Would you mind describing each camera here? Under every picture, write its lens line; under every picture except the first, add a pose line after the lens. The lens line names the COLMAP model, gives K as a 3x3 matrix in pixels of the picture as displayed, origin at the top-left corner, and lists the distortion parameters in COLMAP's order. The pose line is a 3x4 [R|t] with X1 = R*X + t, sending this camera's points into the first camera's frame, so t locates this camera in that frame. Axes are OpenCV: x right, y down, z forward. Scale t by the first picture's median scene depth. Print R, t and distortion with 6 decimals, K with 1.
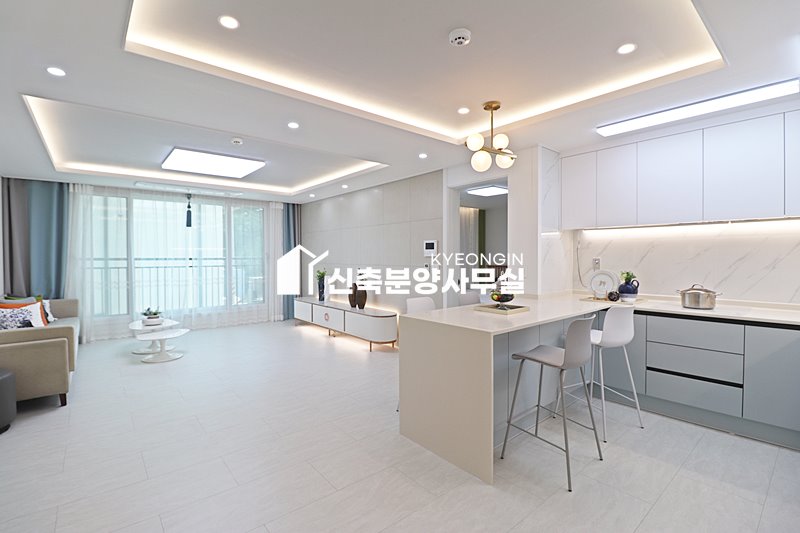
lens RADIAL K [[364.4, 0, 402.0], [0, 364.4, 262.2], [0, 0, 1]] dist [-0.000765, -0.010971]
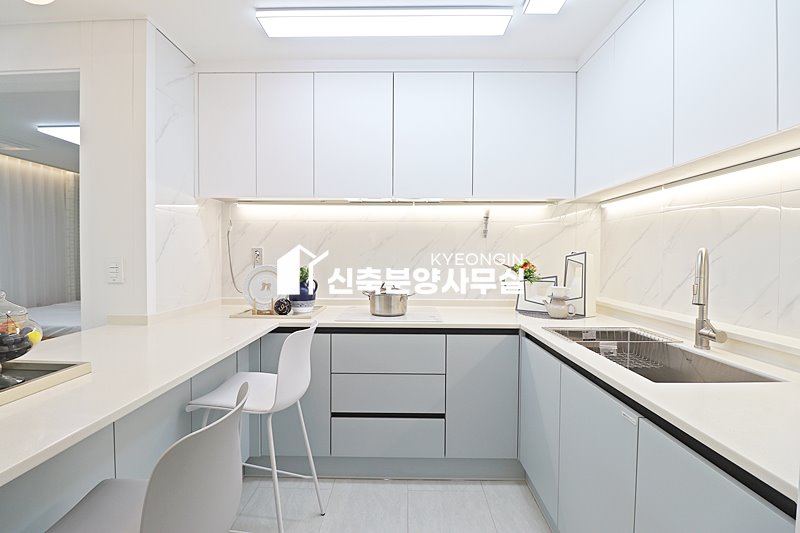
lens RADIAL K [[364.4, 0, 402.0], [0, 364.4, 262.2], [0, 0, 1]] dist [-0.000765, -0.010971]
pose [[0.649048, -0.007996, 0.760706, 0.239886], [0.004593, 0.999968, 0.006592, 0.014073], [-0.760734, -0.000785, 0.649064, 0.440663]]
